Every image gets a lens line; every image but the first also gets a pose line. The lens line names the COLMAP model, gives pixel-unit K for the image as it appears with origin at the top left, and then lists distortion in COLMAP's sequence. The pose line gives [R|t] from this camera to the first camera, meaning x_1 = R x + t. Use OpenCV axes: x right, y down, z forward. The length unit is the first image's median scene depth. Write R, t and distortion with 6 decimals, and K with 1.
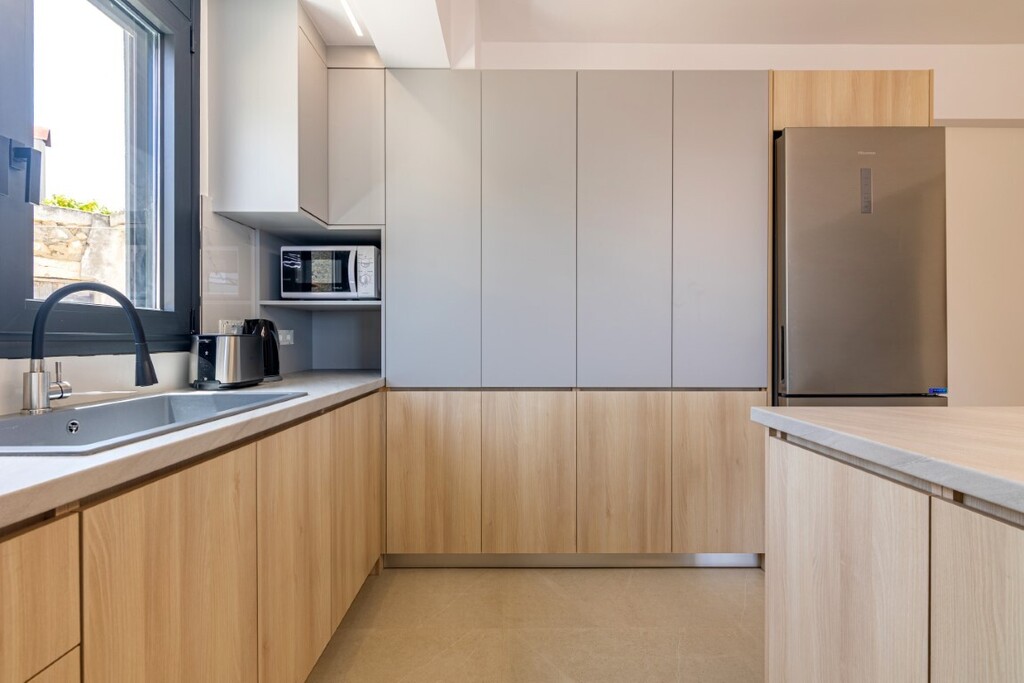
lens RADIAL K [[446.3, 0, 514.2], [0, 446.3, 339.5], [0, 0, 1]] dist [0.000024, -0.000151]
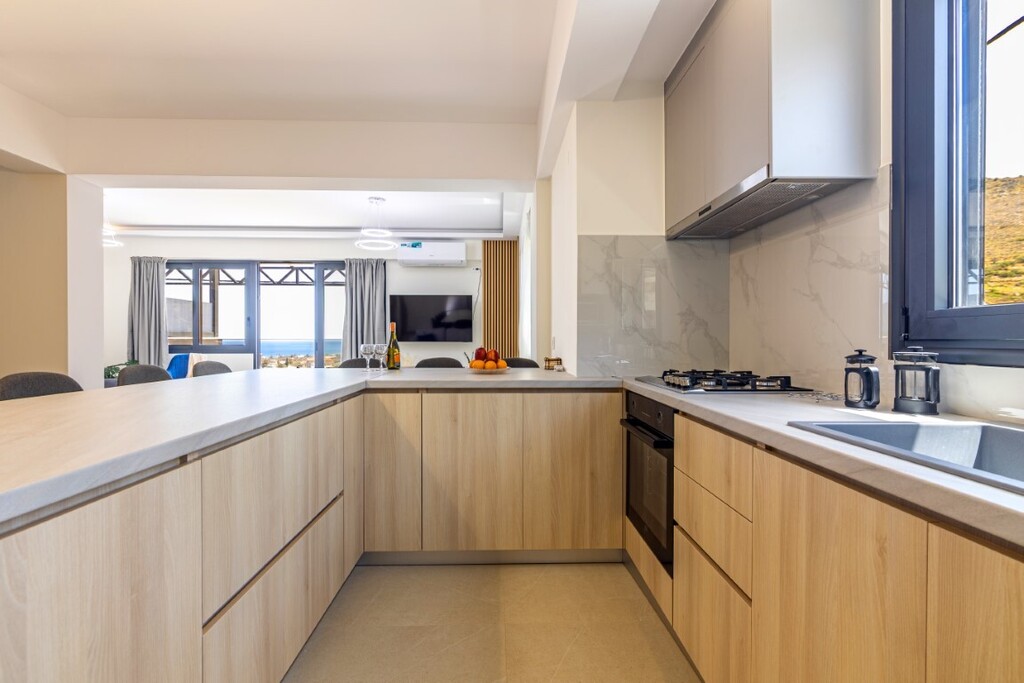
lens RADIAL K [[446.3, 0, 514.2], [0, 446.3, 339.5], [0, 0, 1]] dist [0.000024, -0.000151]
pose [[-0.999445, 0.002982, -0.033165, -0.007611], [0.002804, 0.999981, 0.005431, -0.023914], [0.033180, 0.005335, -0.999435, 1.915516]]
